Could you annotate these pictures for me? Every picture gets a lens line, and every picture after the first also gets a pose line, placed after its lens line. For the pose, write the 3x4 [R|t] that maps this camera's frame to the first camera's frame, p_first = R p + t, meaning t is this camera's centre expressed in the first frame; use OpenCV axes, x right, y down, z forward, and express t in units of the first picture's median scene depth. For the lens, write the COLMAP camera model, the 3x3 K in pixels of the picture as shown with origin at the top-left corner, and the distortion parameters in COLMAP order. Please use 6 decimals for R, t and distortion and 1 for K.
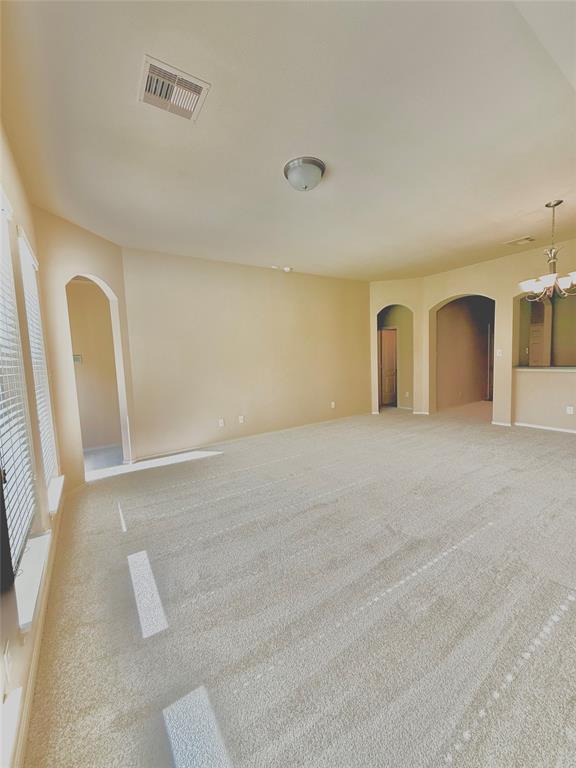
lens RADIAL K [[305.9, 0, 287.8], [0, 305.9, 381.8], [0, 0, 1]] dist [-0.002067, 0.000957]
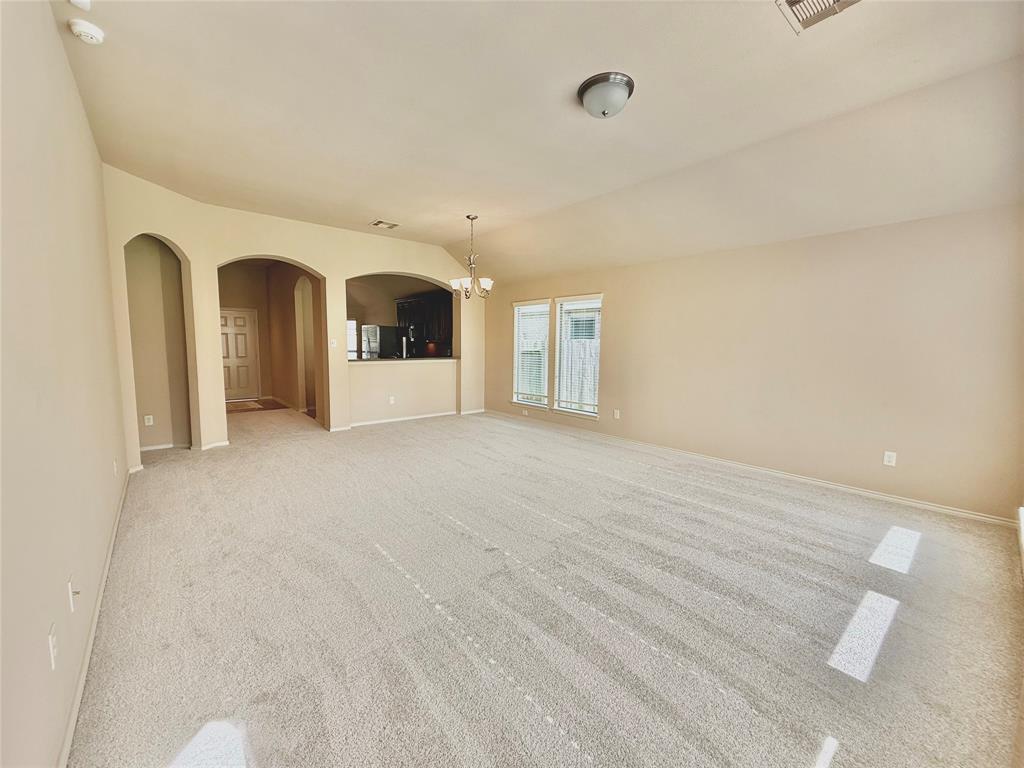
lens RADIAL K [[407.8, 0, 510.9], [0, 407.8, 384.6], [0, 0, 1]] dist [-0.002067, 0.000957]
pose [[-0.117629, -0.068446, 0.990696, -0.851245], [0.083346, 0.993422, 0.078530, -0.059690], [-0.989554, 0.091808, -0.111150, 1.239296]]
